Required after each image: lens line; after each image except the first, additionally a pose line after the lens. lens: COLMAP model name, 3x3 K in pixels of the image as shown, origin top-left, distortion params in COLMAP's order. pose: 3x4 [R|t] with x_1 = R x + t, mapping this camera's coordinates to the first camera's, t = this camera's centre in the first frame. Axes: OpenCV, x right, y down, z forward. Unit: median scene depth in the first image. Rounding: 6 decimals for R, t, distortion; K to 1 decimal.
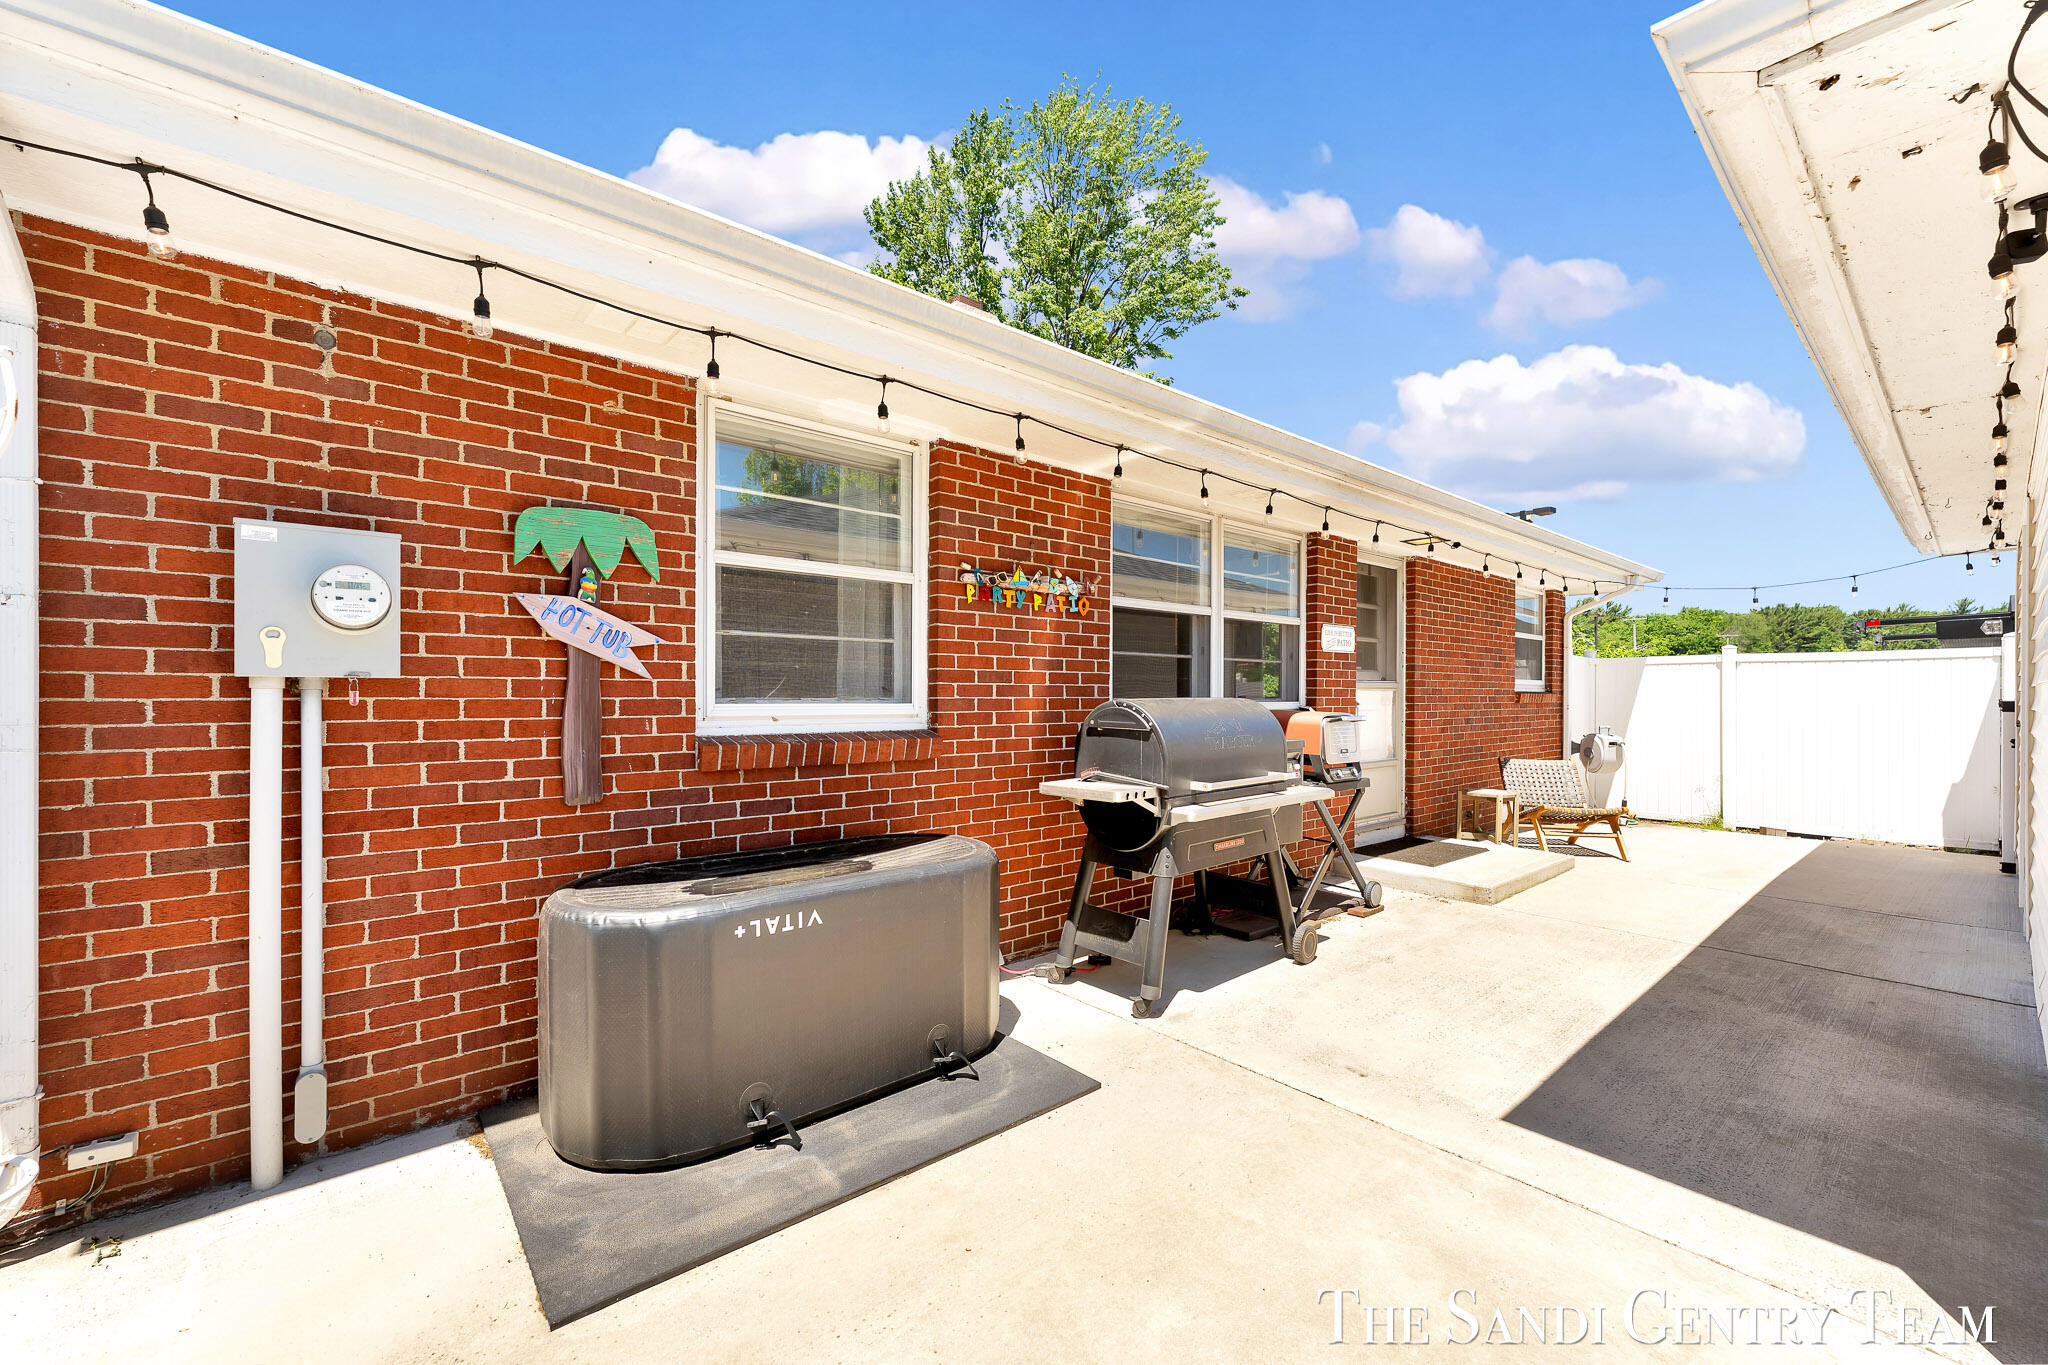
lens RADIAL K [[822.9, 0, 1032.4], [0, 822.9, 695.5], [0, 0, 1]] dist [-0.022244, -0.000068]
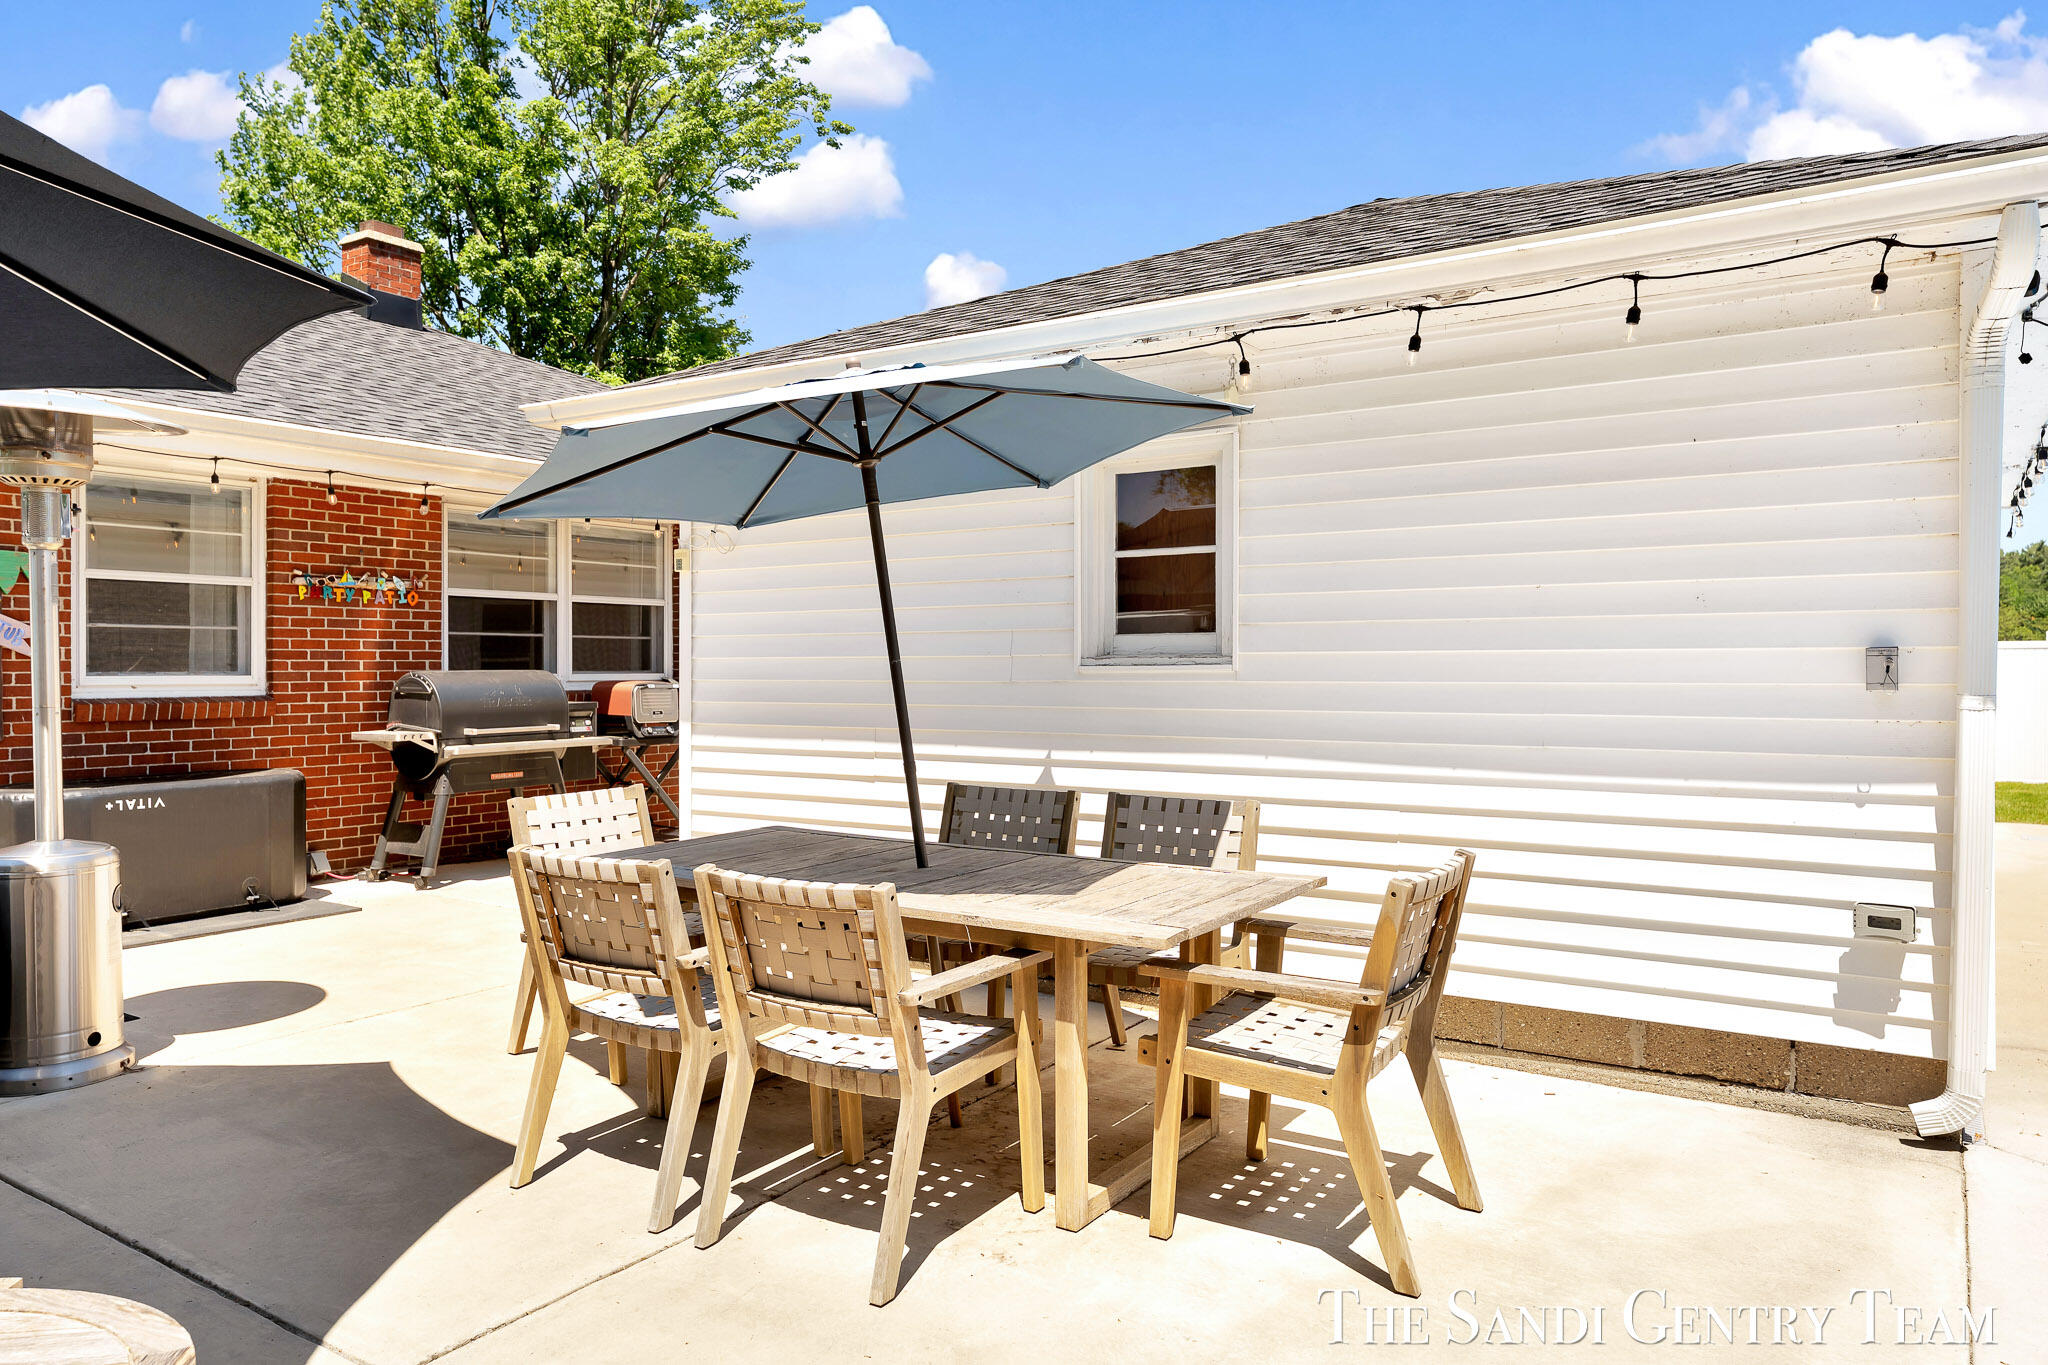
lens RADIAL K [[1375.9, 0, 1023.2], [0, 1375.9, 659.5], [0, 0, 1]] dist [0.000269, 0.003009]
pose [[0.965360, -0.003103, 0.260903, 0.472526], [0.004419, 0.999980, -0.004461, -0.001027], [-0.260884, 0.005459, 0.965355, -1.459398]]
